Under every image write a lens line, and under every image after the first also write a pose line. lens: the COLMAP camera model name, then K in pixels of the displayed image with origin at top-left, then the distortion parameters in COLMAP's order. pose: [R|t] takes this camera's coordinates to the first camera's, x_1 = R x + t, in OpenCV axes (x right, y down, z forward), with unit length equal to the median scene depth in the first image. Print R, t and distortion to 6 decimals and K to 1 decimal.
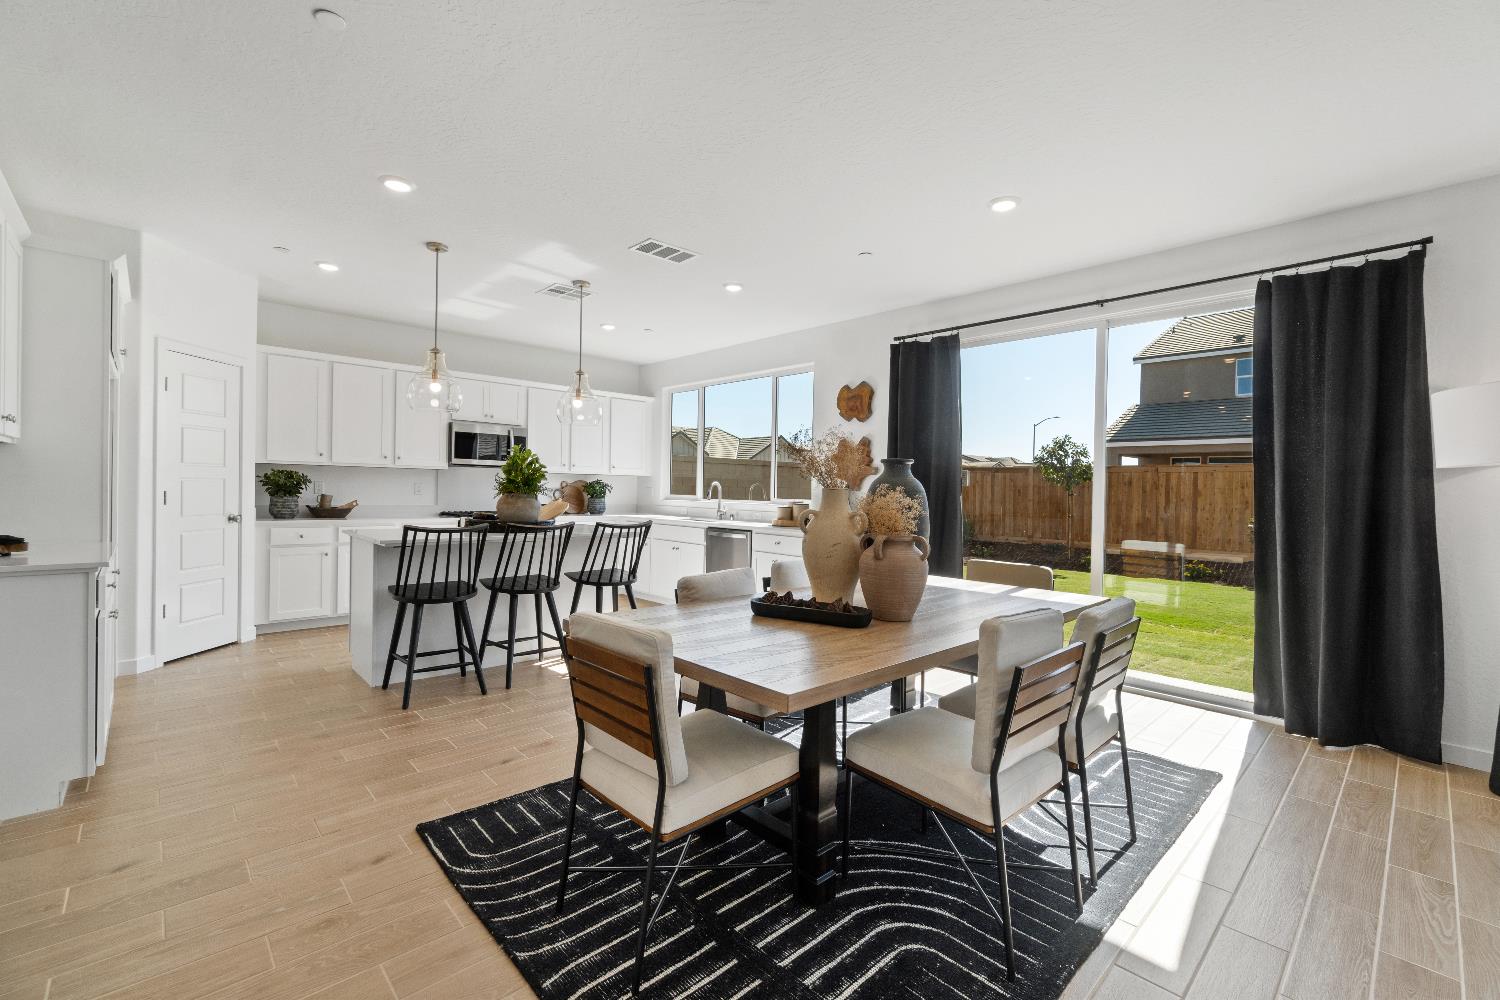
lens RADIAL K [[642.6, 0, 751.4], [0, 642.6, 492.0], [0, 0, 1]] dist [0.001336, -0.000032]
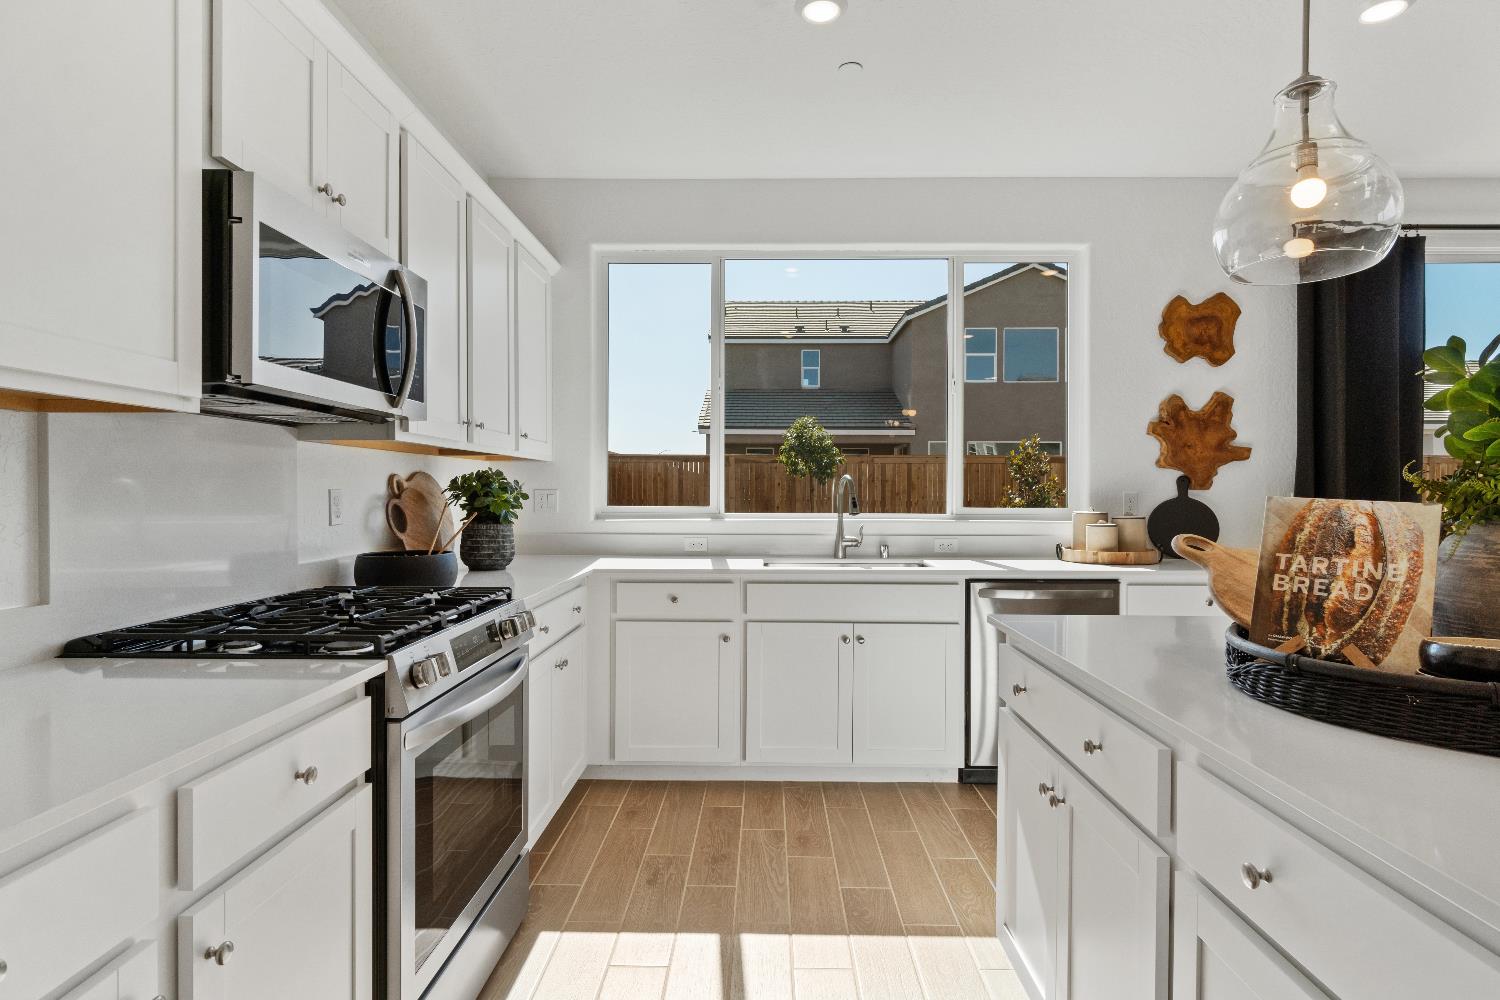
lens RADIAL K [[775.1, 0, 753.7], [0, 775.1, 494.9], [0, 0, 1]] dist [-0.006317, -0.001052]
pose [[0.692567, -0.019379, 0.721093, -0.574134], [0.011064, 0.999807, 0.016242, -0.012855], [-0.721269, -0.003270, 0.692648, 0.802652]]
